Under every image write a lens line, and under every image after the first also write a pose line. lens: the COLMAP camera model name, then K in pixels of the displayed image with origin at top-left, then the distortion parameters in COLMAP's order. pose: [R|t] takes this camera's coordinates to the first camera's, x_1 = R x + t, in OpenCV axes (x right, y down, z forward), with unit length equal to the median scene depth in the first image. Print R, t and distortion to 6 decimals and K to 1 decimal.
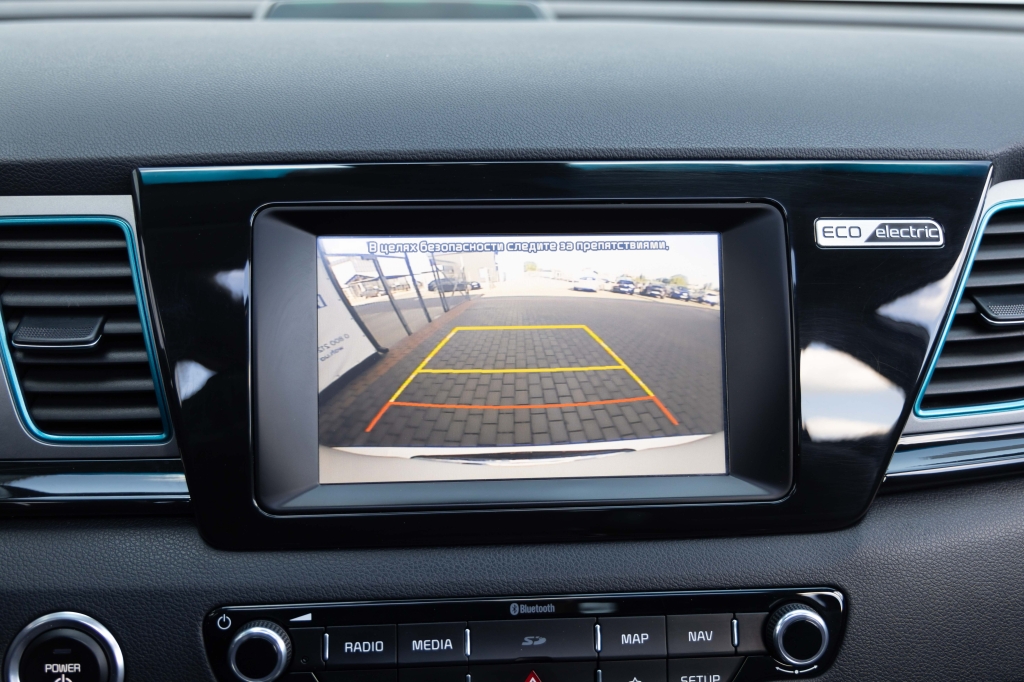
lens RADIAL K [[1051.7, 0, 512.6], [0, 1051.7, 339.7], [0, 0, 1]] dist [0.000617, 0.004139]
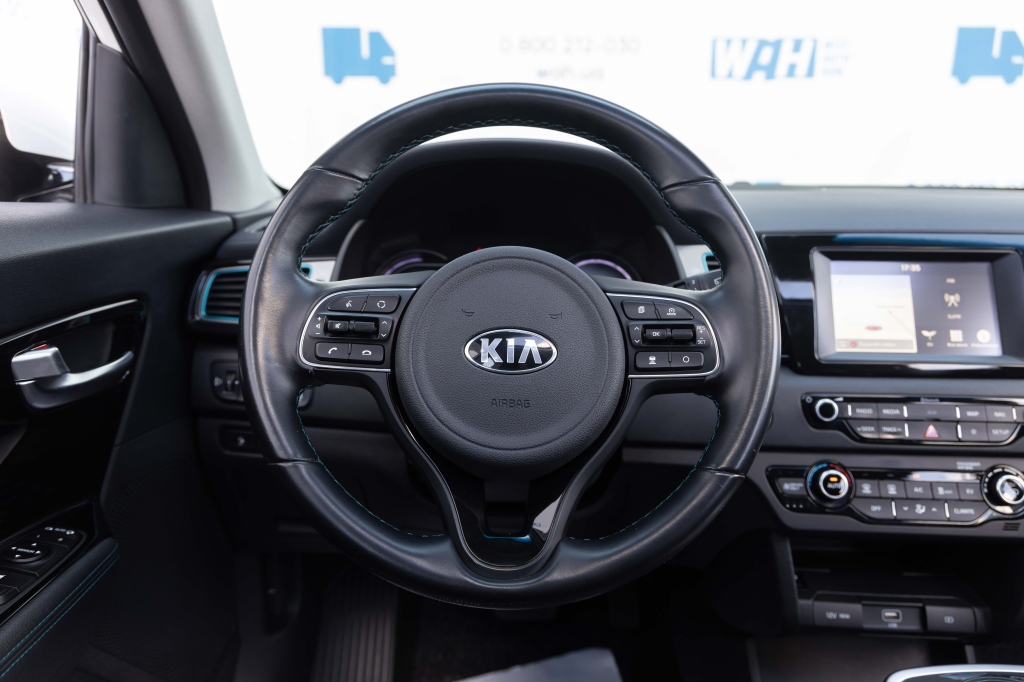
lens RADIAL K [[674.6, 0, 512.0], [0, 674.6, 341.0], [0, 0, 1]] dist [0.003592, 0.001822]
pose [[0.992260, 0.021944, -0.122223, -0.780326], [-0.035575, 0.993241, -0.110488, 0.322577], [0.118972, 0.113981, 0.986334, -0.757778]]
